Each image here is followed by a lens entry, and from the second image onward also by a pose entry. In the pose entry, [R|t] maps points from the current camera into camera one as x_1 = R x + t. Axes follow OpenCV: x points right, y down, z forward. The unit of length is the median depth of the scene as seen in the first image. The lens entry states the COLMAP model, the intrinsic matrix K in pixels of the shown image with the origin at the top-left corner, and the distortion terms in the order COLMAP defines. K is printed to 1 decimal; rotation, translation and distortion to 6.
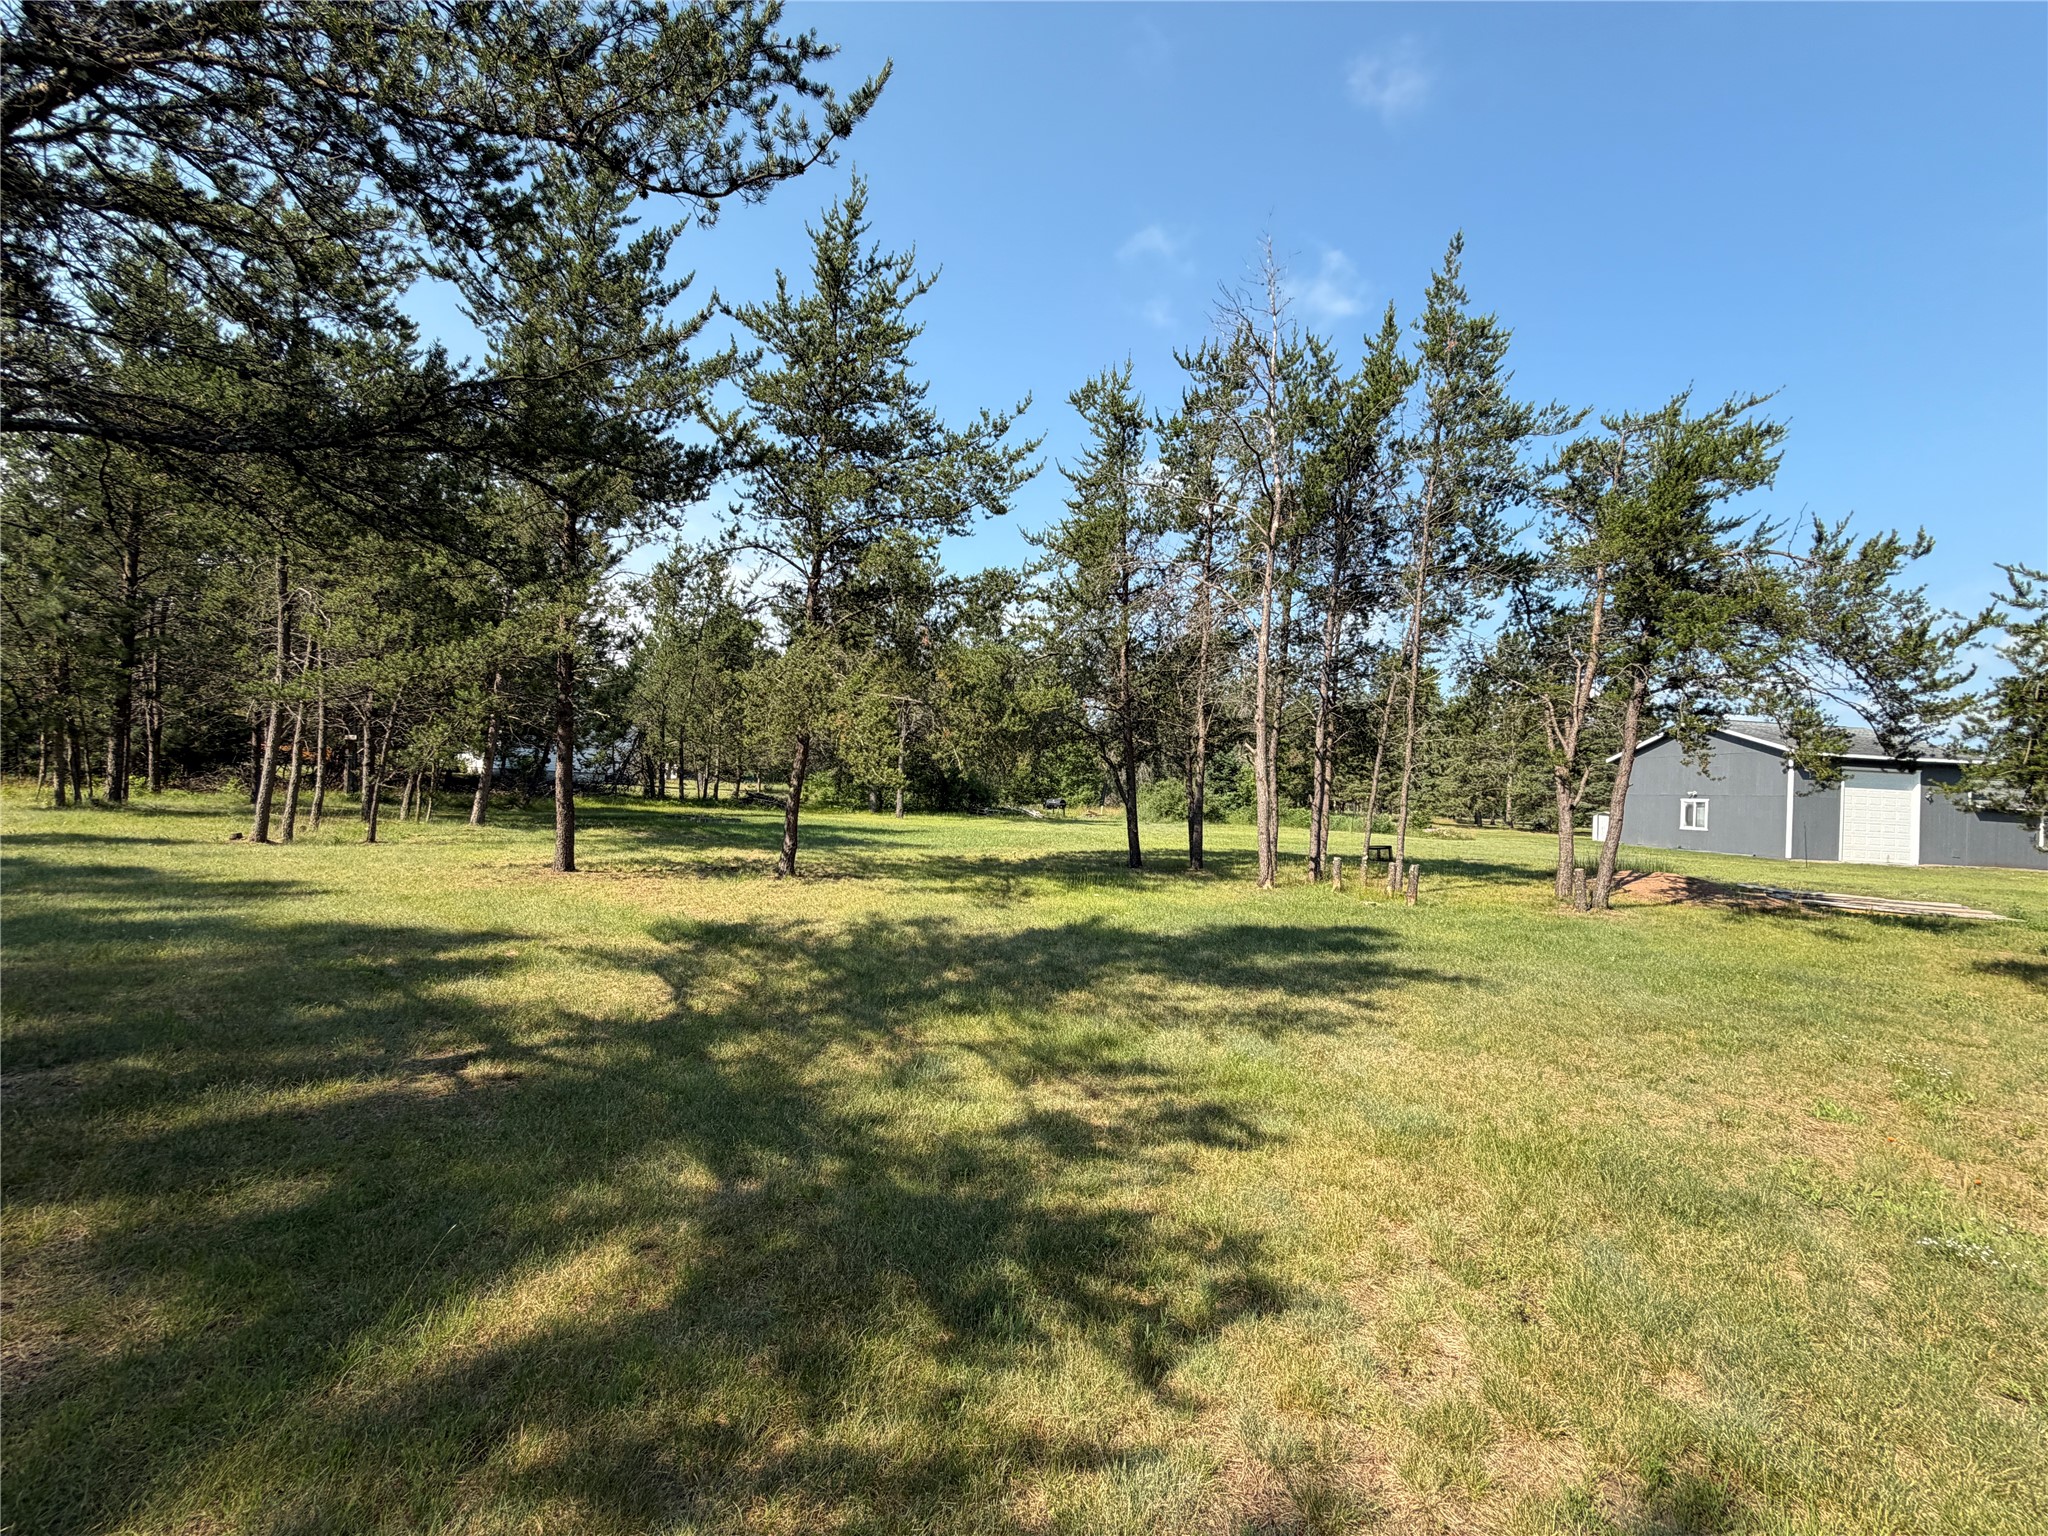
lens RADIAL K [[812.3, 0, 1035.8], [0, 812.3, 768.2], [0, 0, 1]] dist [0.000723, -0.000151]
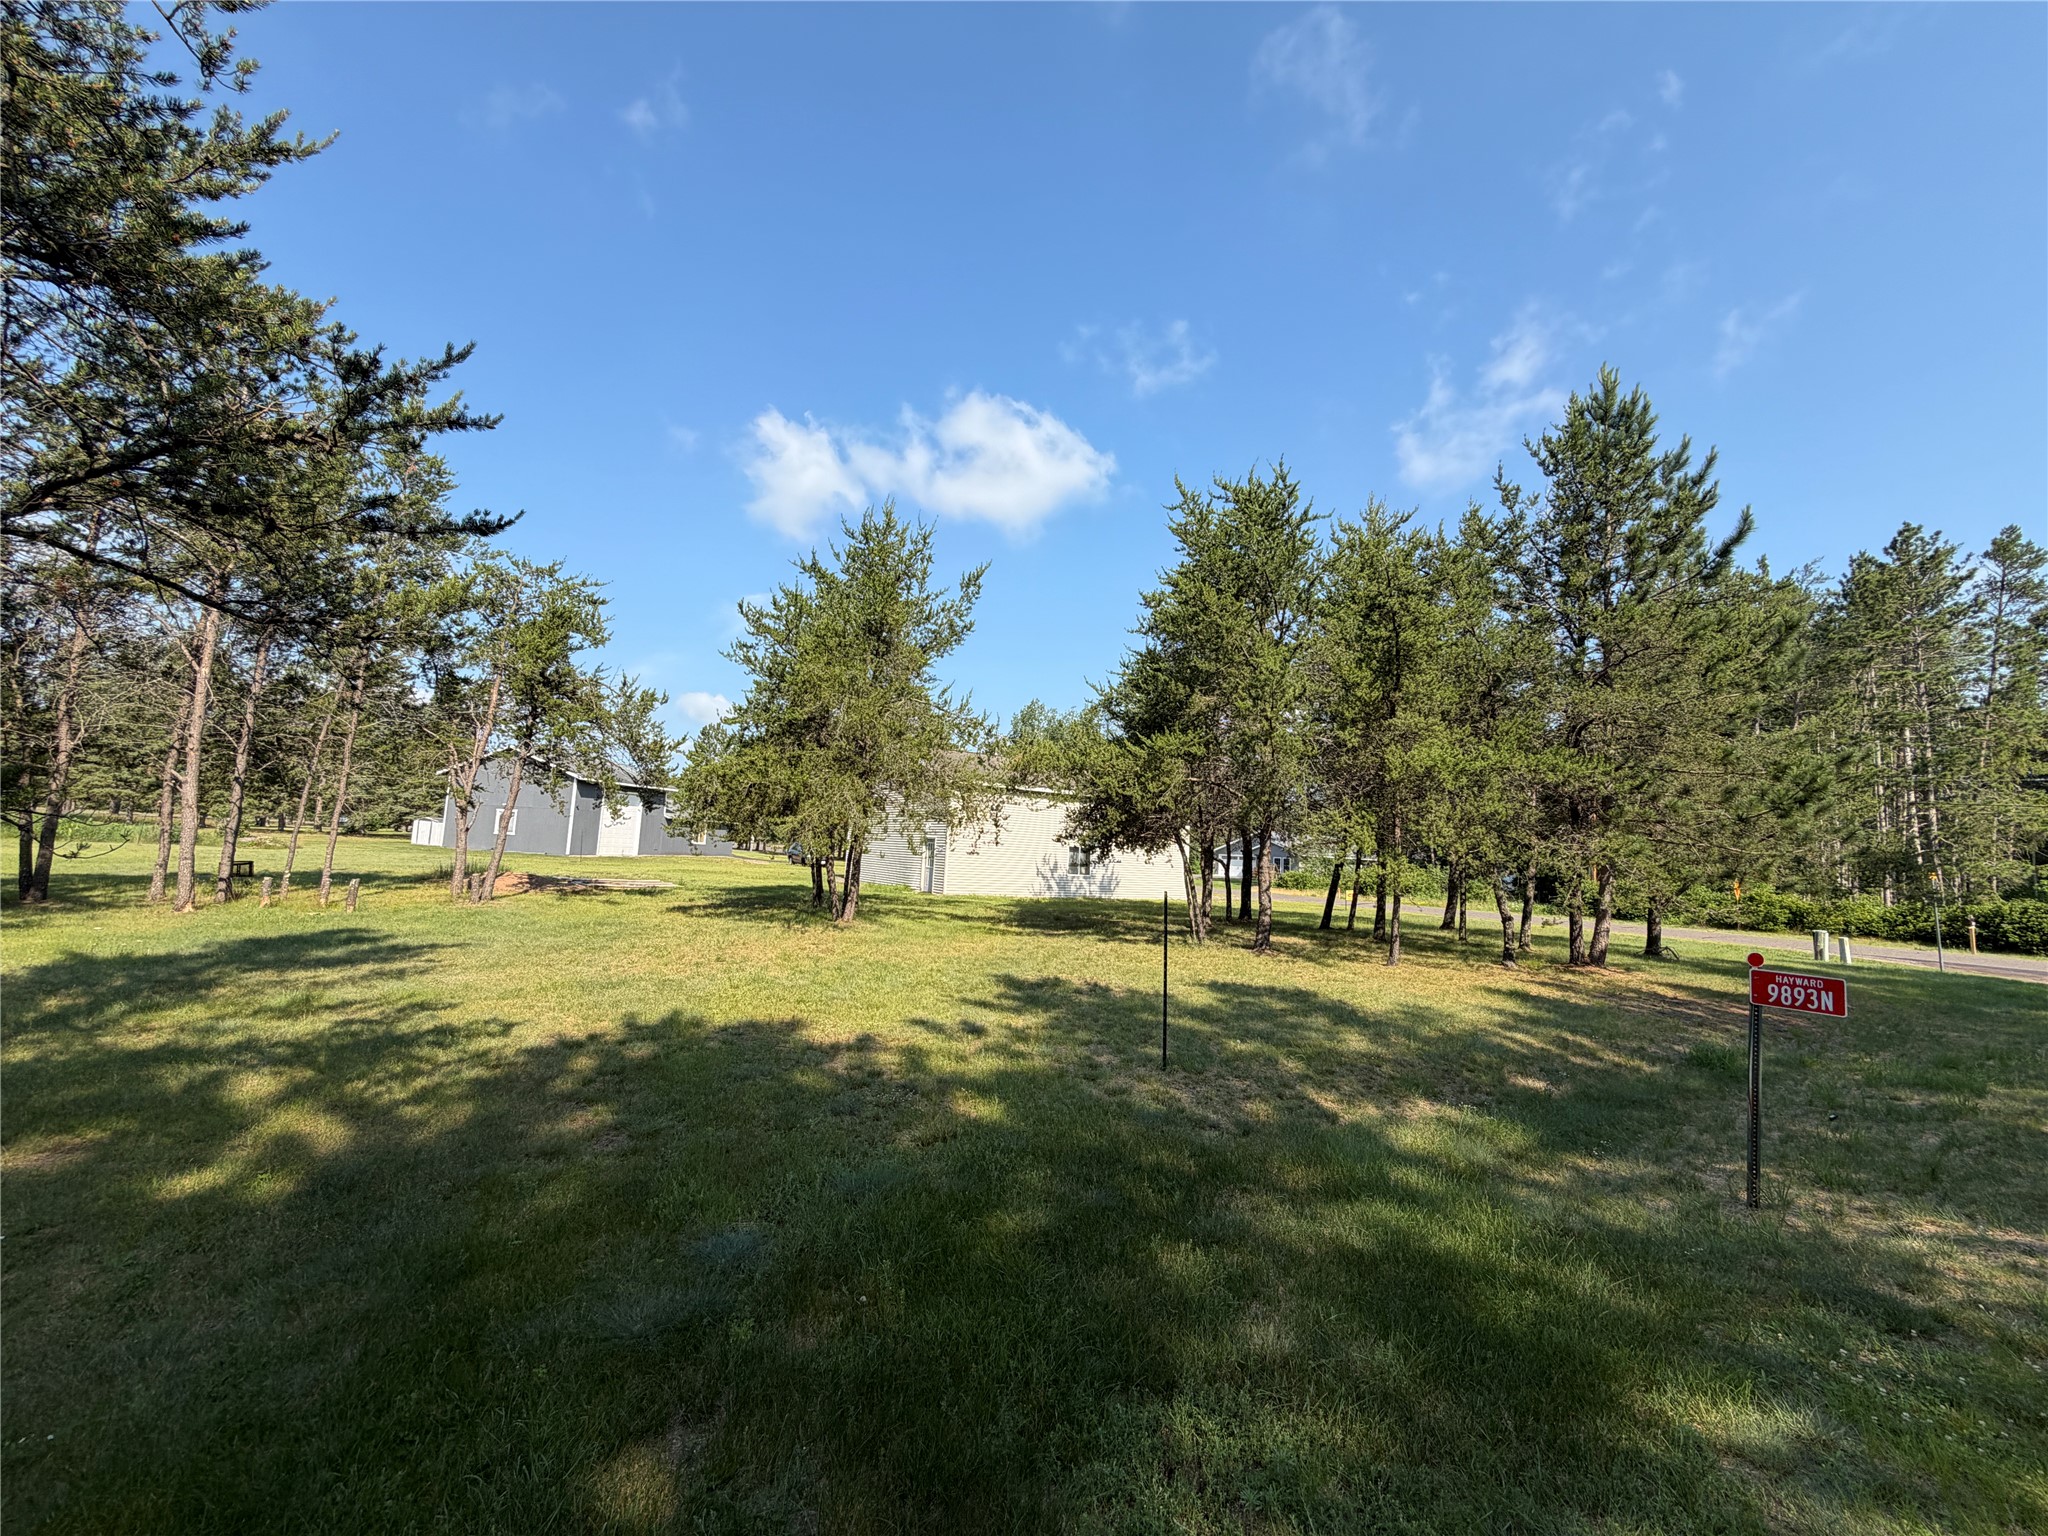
lens RADIAL K [[812.3, 0, 1016.7], [0, 812.3, 770.6], [0, 0, 1]] dist [0.000723, -0.000151]
pose [[0.299190, 0.057932, 0.952433, -0.364678], [-0.064302, 0.997110, -0.040450, -0.052907], [-0.952025, -0.049142, 0.302050, -0.291819]]
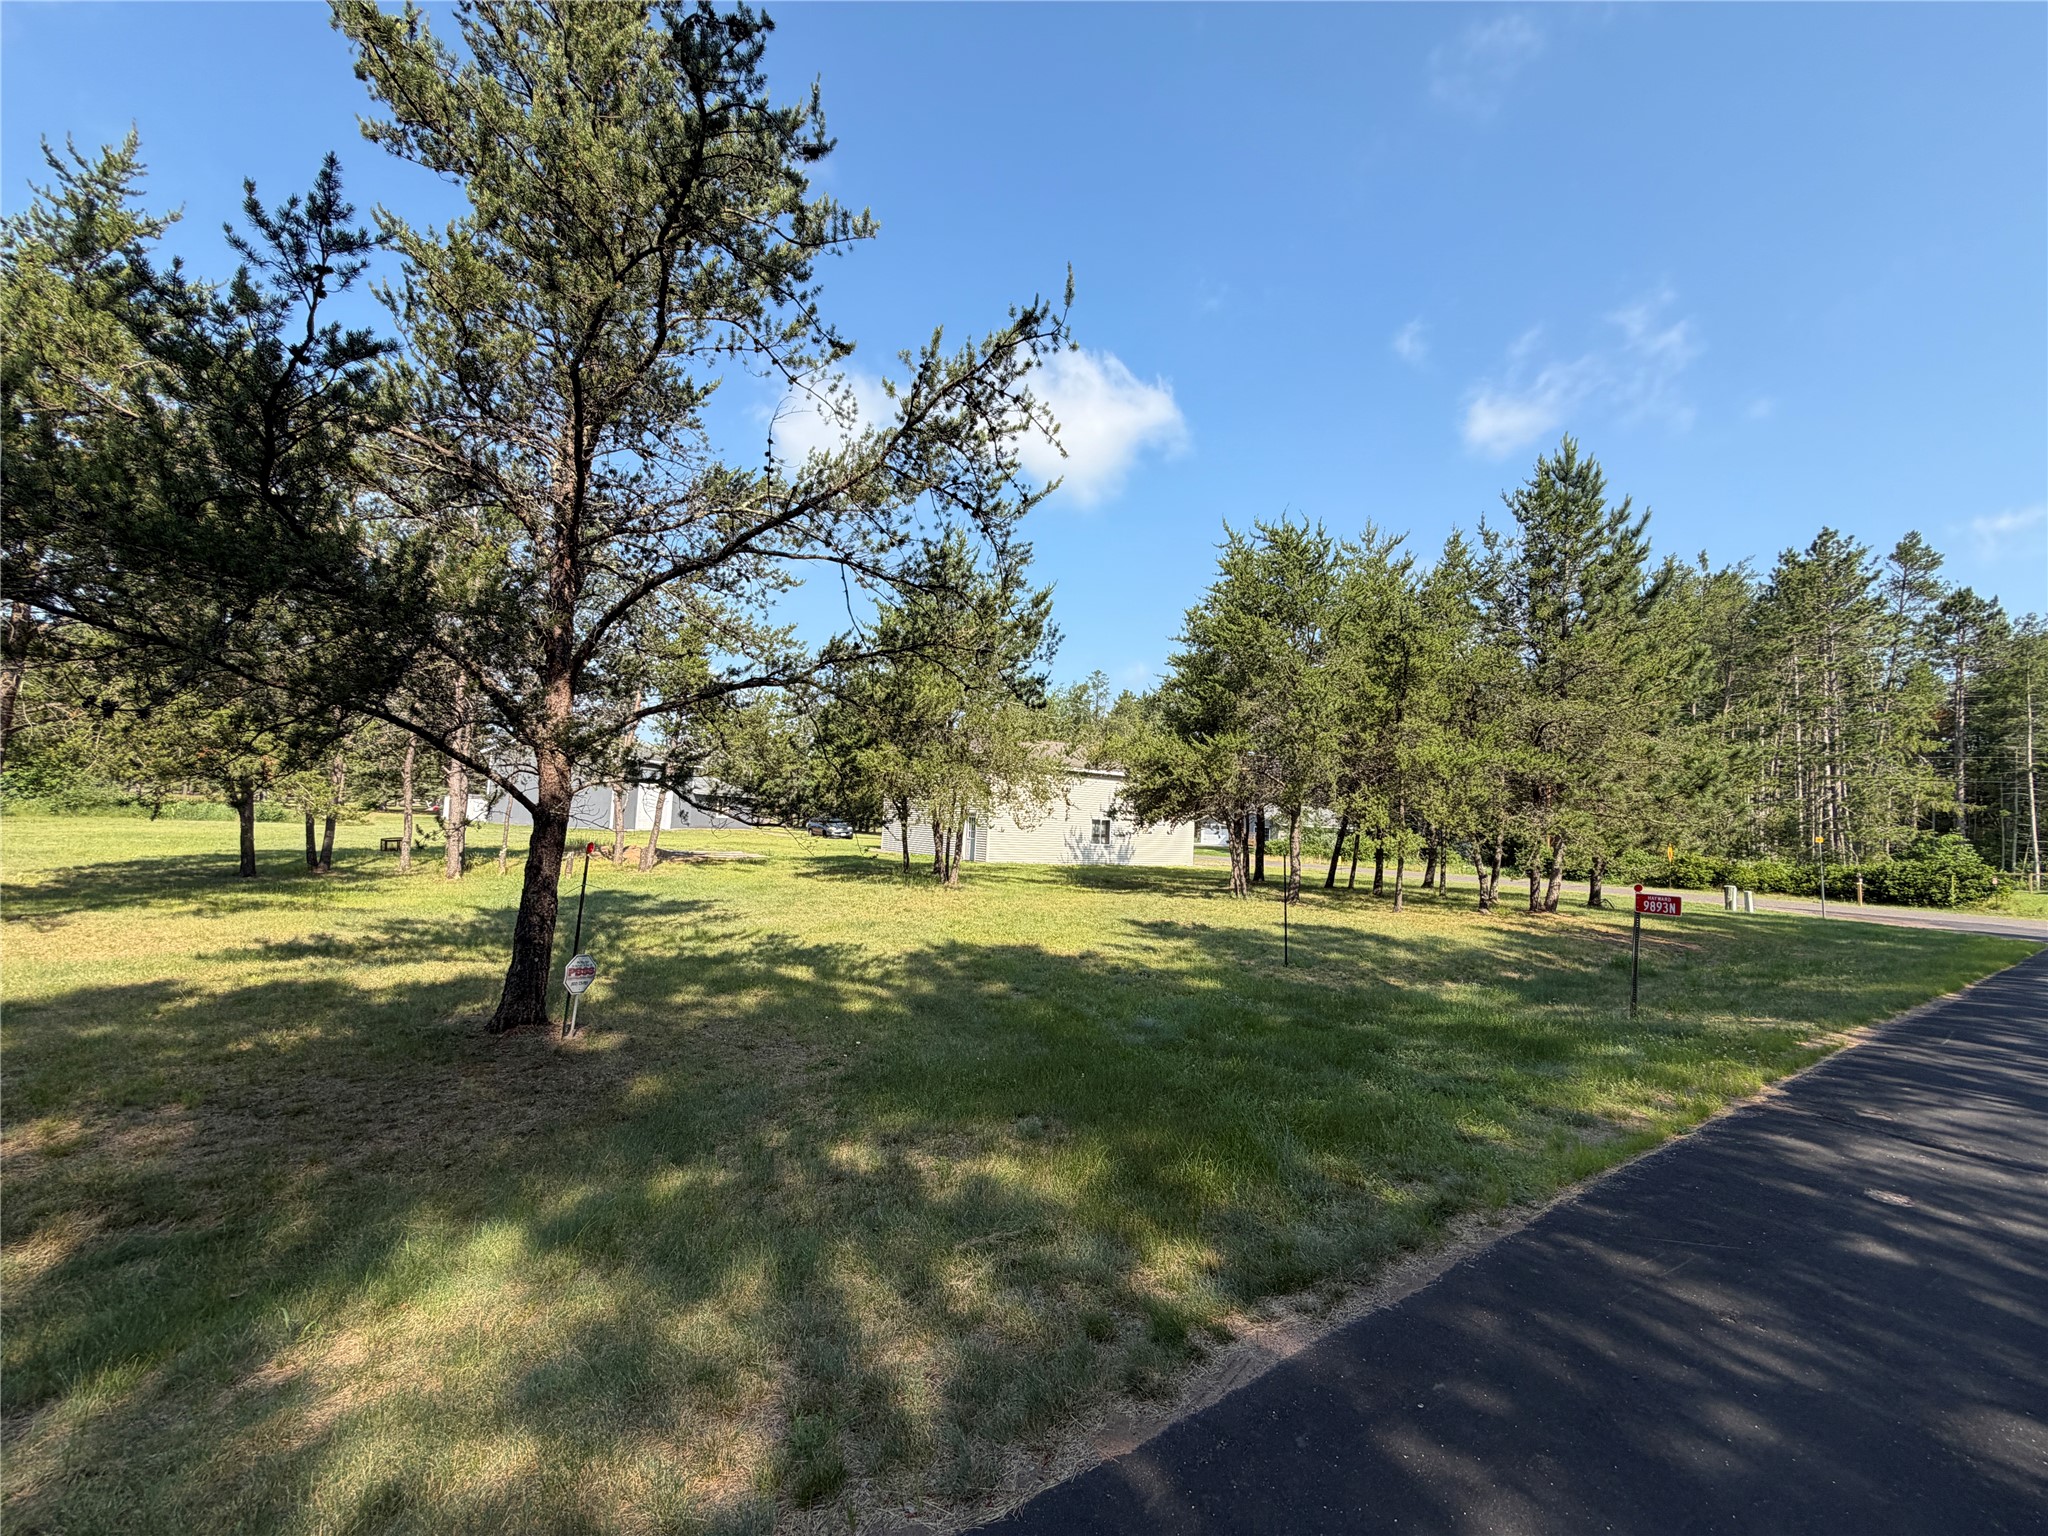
lens RADIAL K [[812.3, 0, 1017.2], [0, 812.3, 769.4], [0, 0, 1]] dist [0.000723, -0.000151]
pose [[0.262330, 0.023537, 0.964691, -0.675493], [-0.060199, 0.998154, -0.007983, -0.065288], [-0.963099, -0.055980, 0.263263, -0.186121]]
